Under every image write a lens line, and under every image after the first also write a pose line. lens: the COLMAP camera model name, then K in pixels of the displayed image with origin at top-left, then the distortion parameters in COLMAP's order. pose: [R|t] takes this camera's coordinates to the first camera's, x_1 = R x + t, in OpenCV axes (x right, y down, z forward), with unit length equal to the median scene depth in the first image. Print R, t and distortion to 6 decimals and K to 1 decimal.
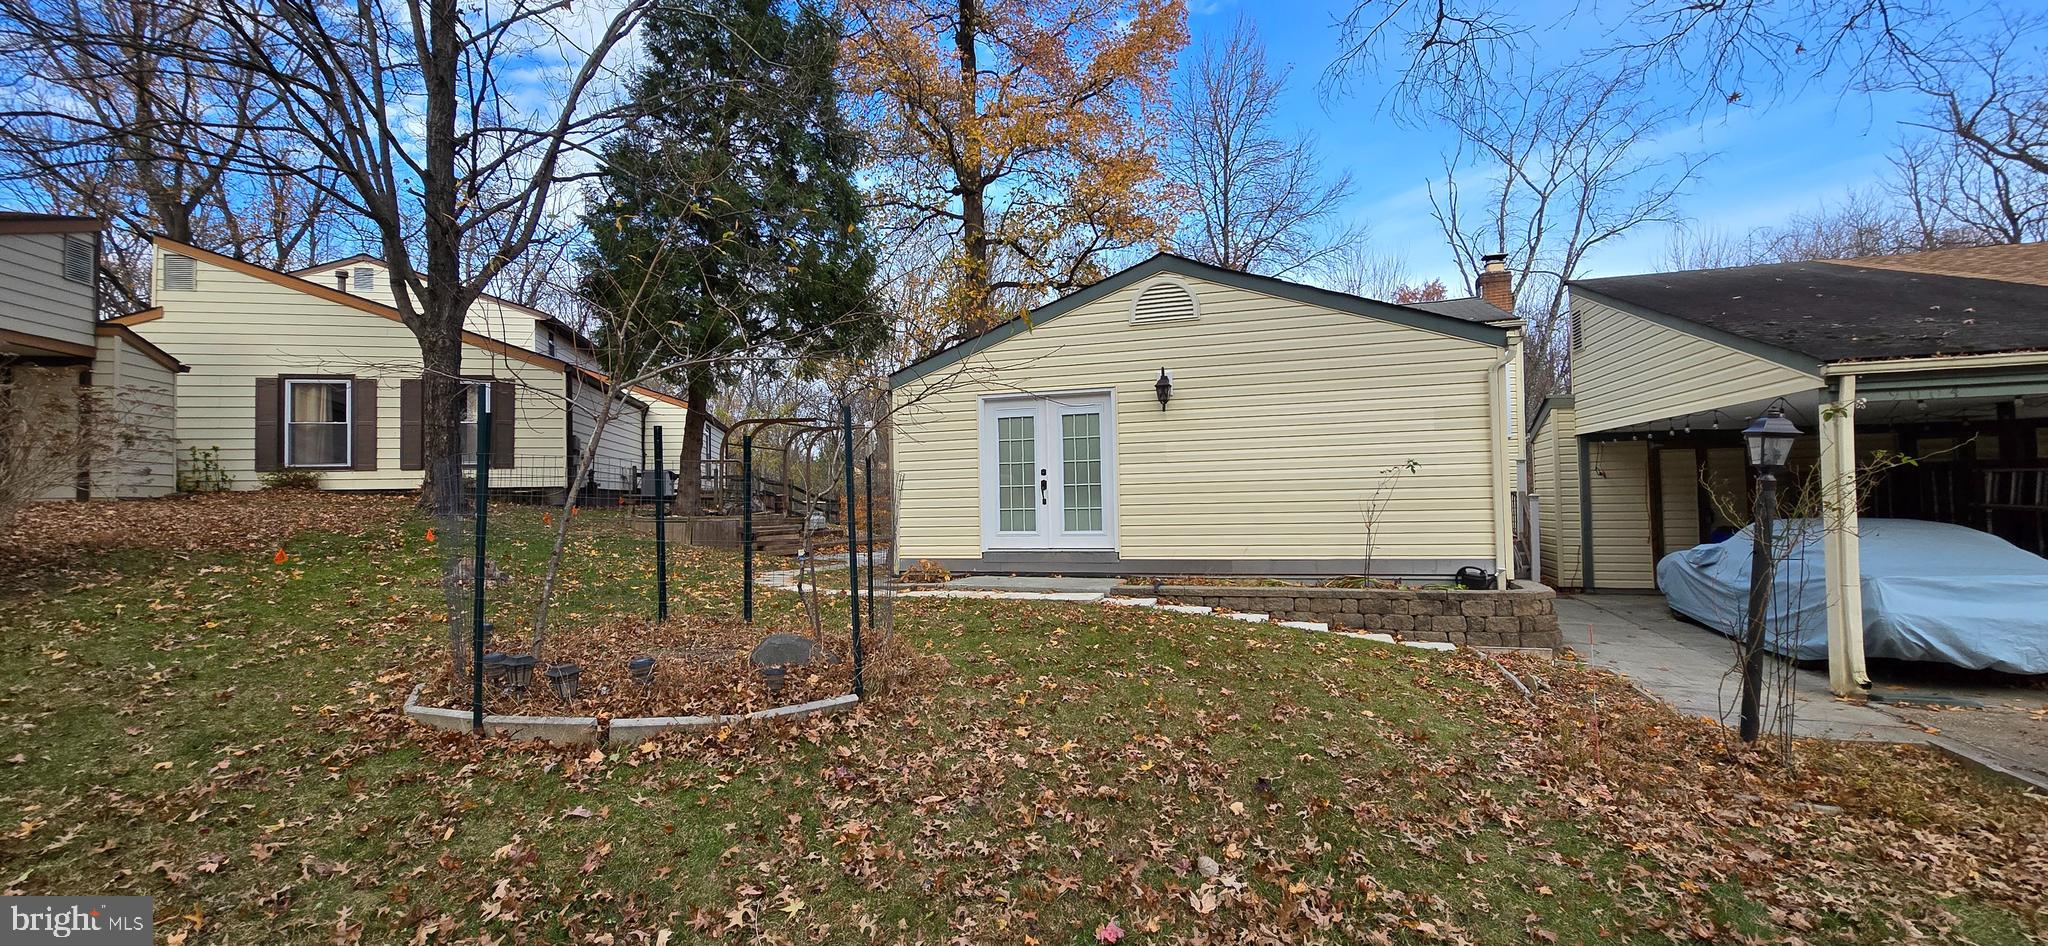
lens RADIAL K [[822.9, 0, 1024.0], [0, 822.9, 473.0], [0, 0, 1]] dist [-0.002793, -0.000621]
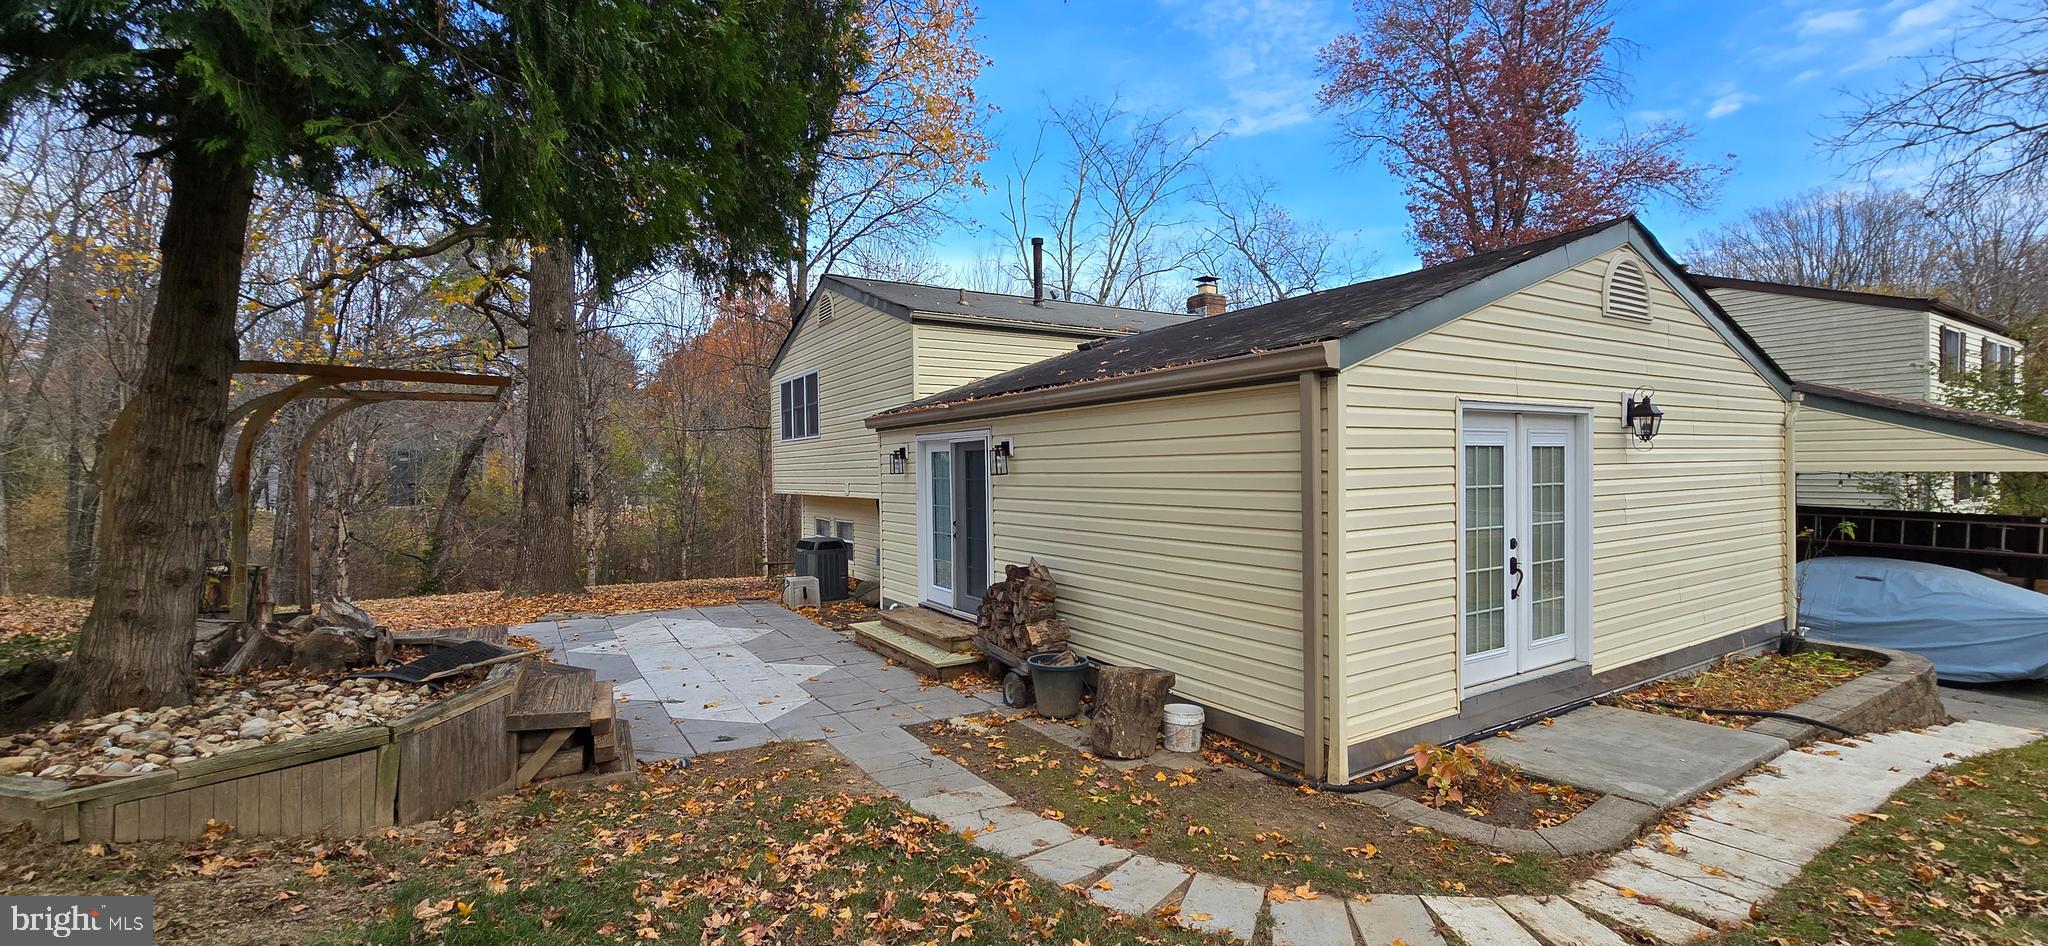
lens RADIAL K [[822.9, 0, 1024.0], [0, 822.9, 473.0], [0, 0, 1]] dist [-0.002793, -0.000621]
pose [[0.641216, 0.011354, 0.767277, -0.522603], [-0.026439, 0.999624, 0.007302, -0.037355], [-0.766905, -0.024968, 0.641275, 0.727674]]
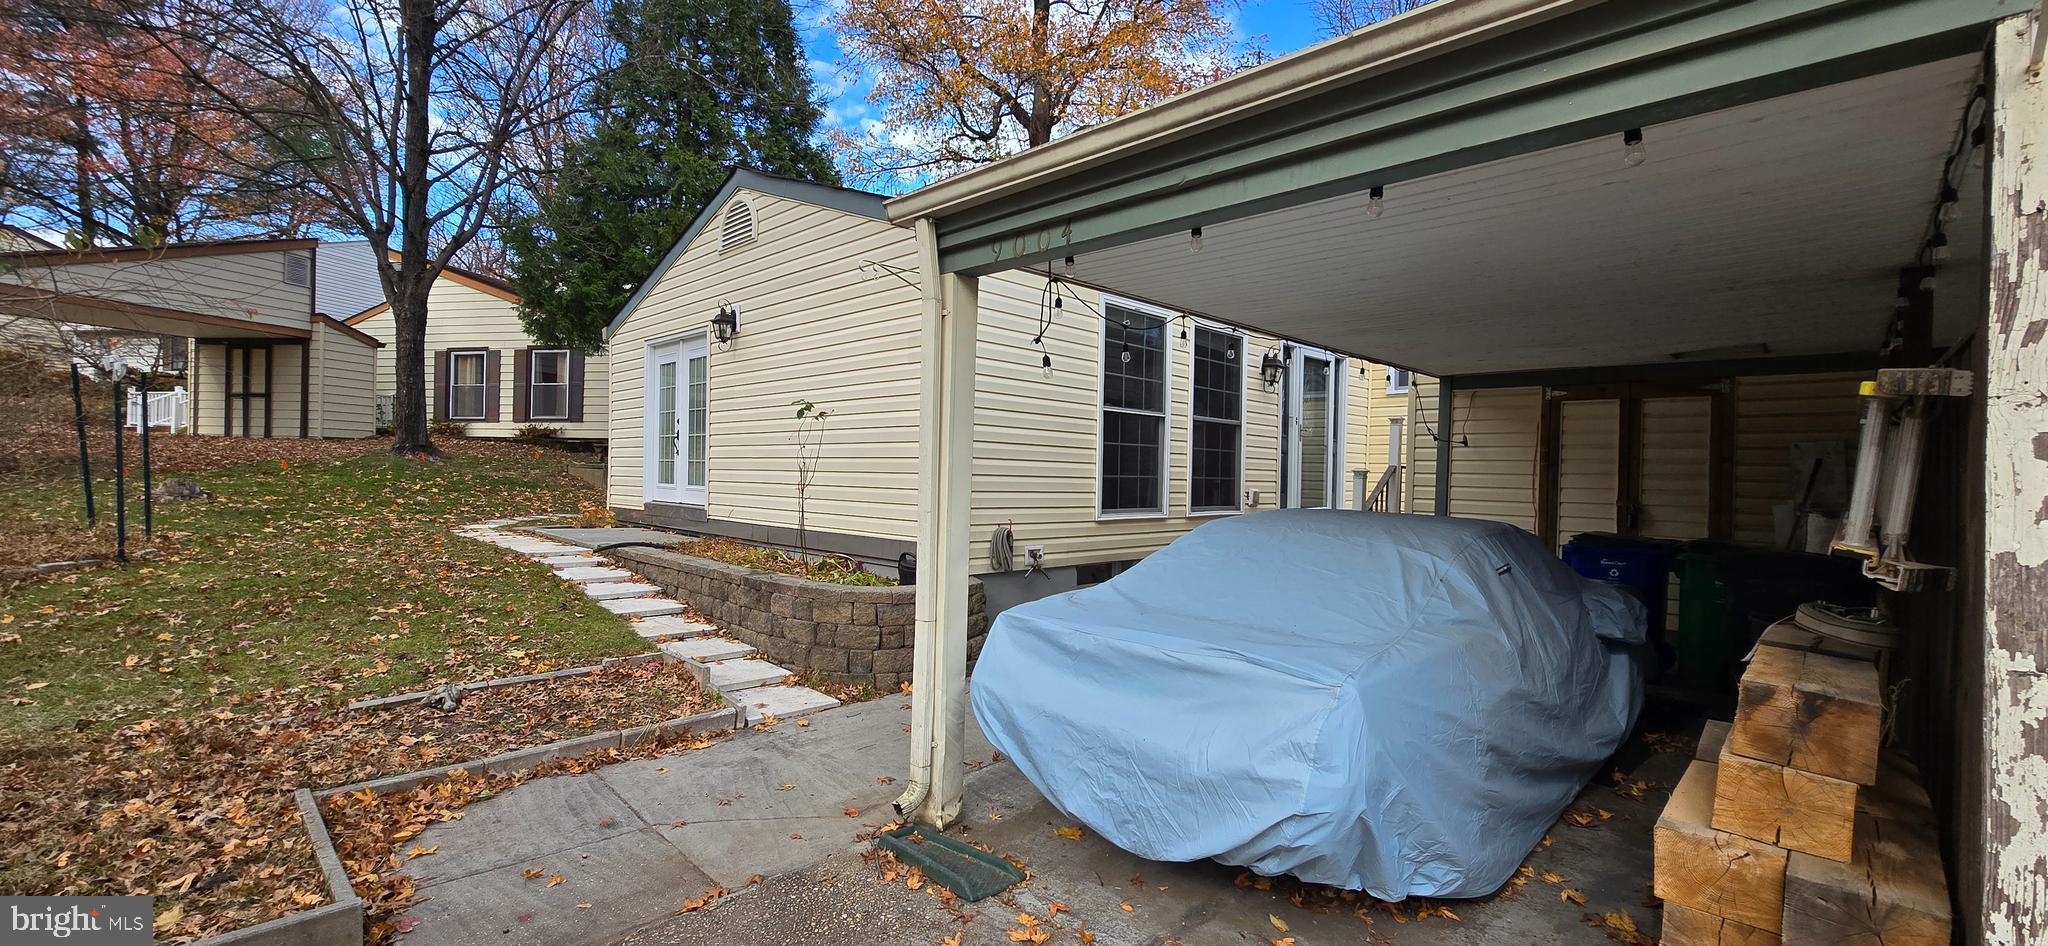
lens RADIAL K [[822.9, 0, 1024.0], [0, 822.9, 473.0], [0, 0, 1]] dist [-0.002793, -0.000621]
pose [[0.899282, 0.038000, -0.435715, 0.639256], [-0.024246, 0.999018, 0.037085, 0.010993], [0.436696, -0.022786, 0.899321, 0.268007]]
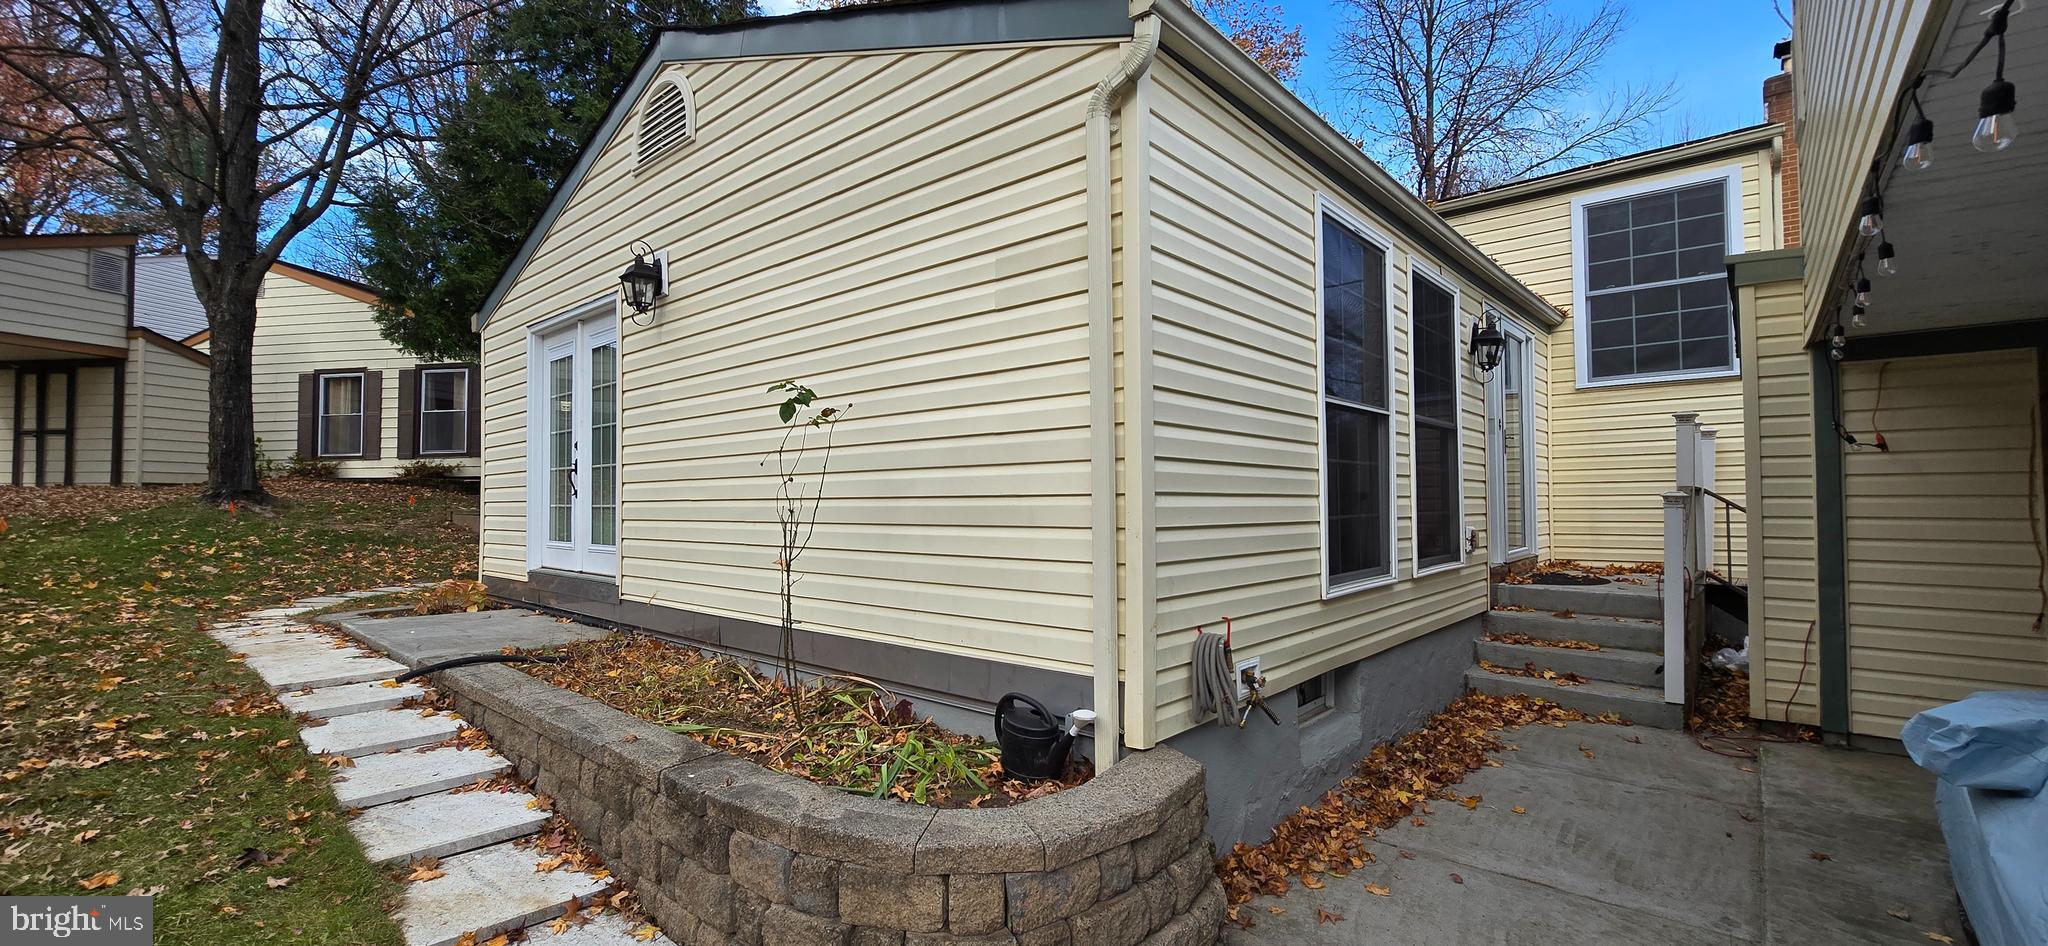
lens RADIAL K [[822.9, 0, 1024.0], [0, 822.9, 473.0], [0, 0, 1]] dist [-0.002793, -0.000621]
pose [[0.922220, 0.001100, -0.386665, 0.456229], [-0.000056, 0.999996, 0.002711, 0.014190], [0.386667, -0.002478, 0.922216, 0.463151]]
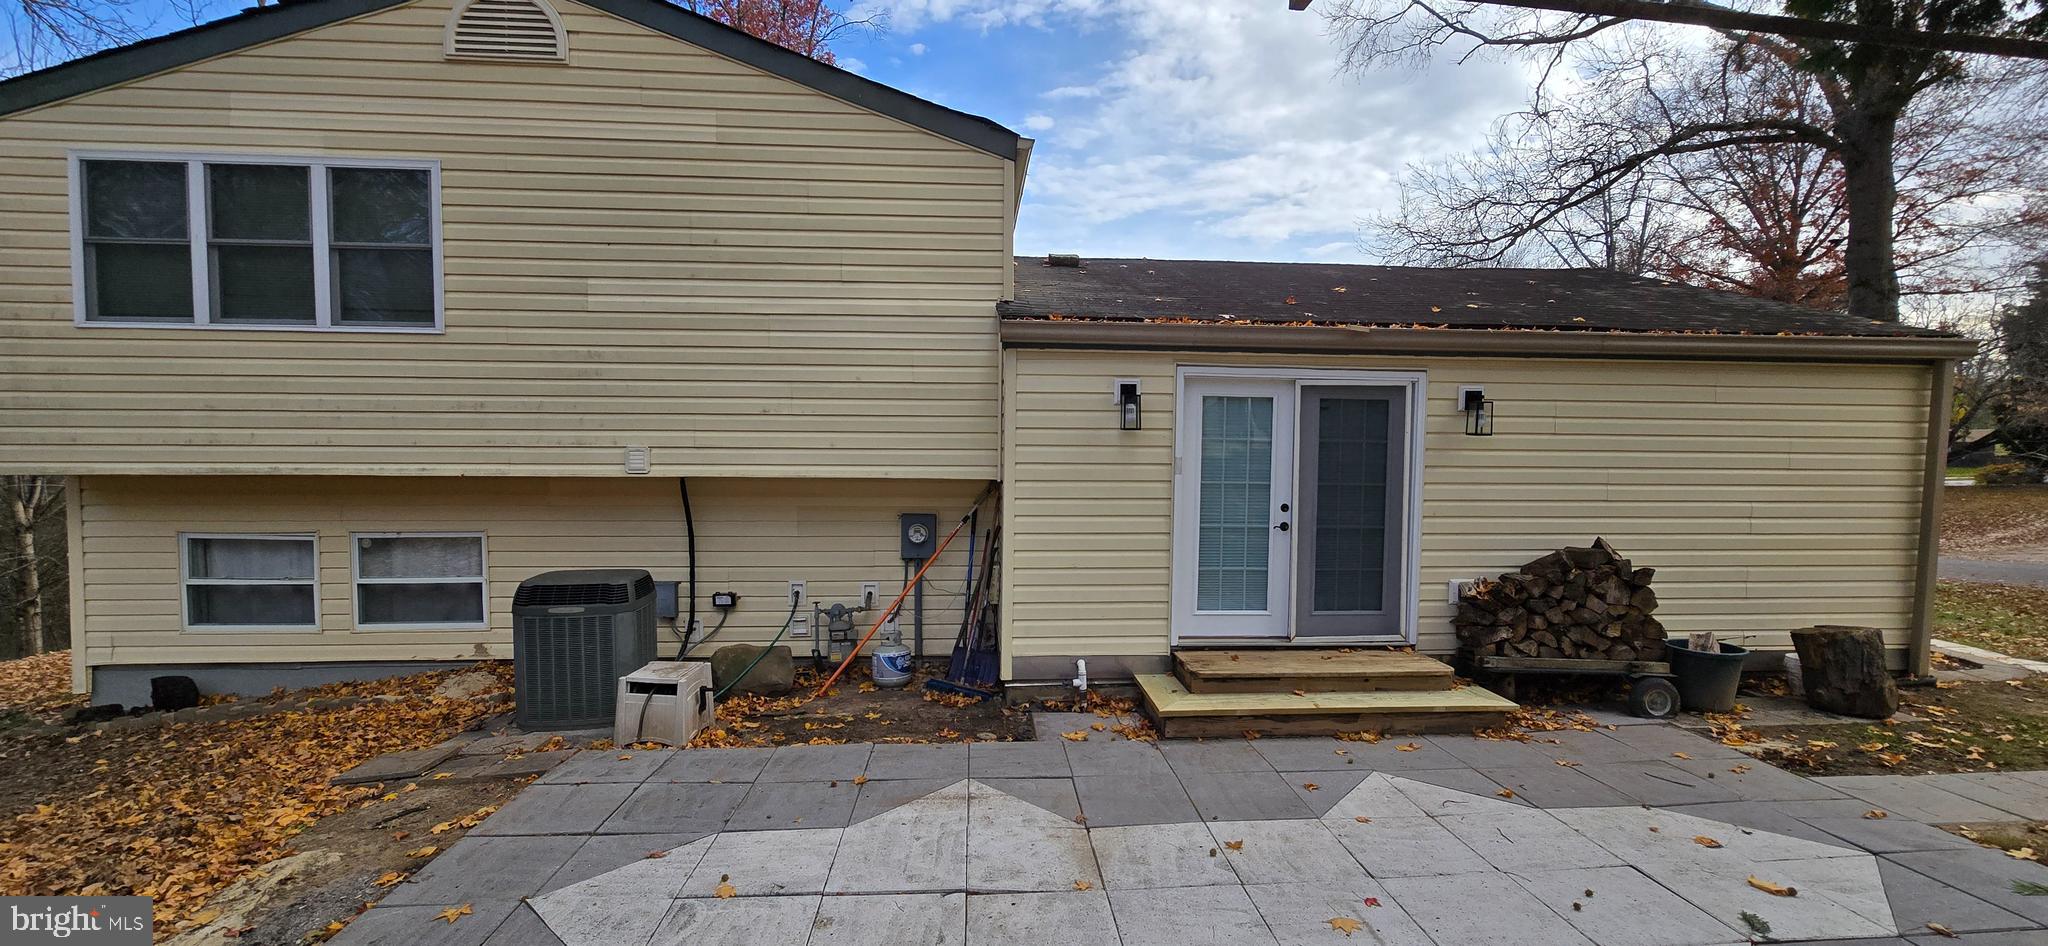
lens RADIAL K [[822.9, 0, 1024.0], [0, 822.9, 473.0], [0, 0, 1]] dist [-0.002793, -0.000621]
pose [[-0.391907, -0.002322, 0.920002, -0.441438], [-0.029188, 0.999525, -0.009911, -0.014117], [-0.919542, -0.030738, -0.391789, 1.210859]]
